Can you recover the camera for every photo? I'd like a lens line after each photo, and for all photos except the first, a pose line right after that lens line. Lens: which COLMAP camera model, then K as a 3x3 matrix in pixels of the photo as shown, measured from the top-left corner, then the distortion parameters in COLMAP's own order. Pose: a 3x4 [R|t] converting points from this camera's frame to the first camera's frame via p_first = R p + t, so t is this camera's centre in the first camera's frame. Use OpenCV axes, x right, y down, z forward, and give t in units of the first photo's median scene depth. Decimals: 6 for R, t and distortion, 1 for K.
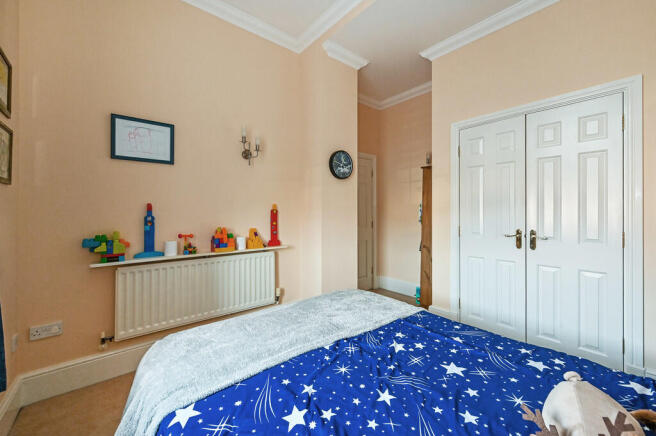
lens RADIAL K [[260.4, 0, 325.7], [0, 260.4, 211.7], [0, 0, 1]] dist [-0.000133, -0.000081]
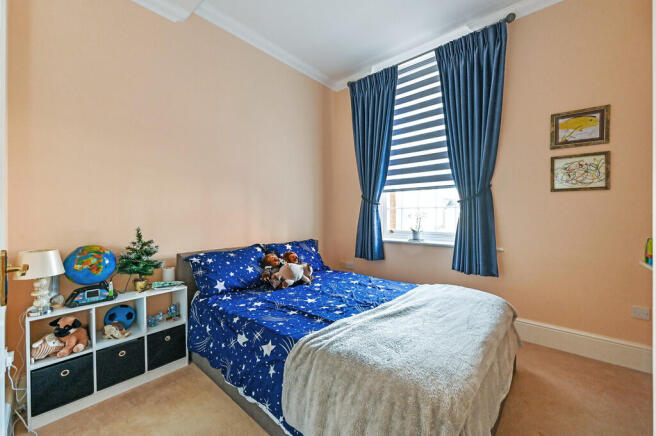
lens RADIAL K [[260.4, 0, 325.7], [0, 260.4, 211.7], [0, 0, 1]] dist [-0.000133, -0.000081]
pose [[-0.989084, 0.005497, -0.147252, 0.626713], [0.006043, 0.999976, -0.003260, 0.013321], [0.147230, -0.004115, -0.989094, 2.669416]]
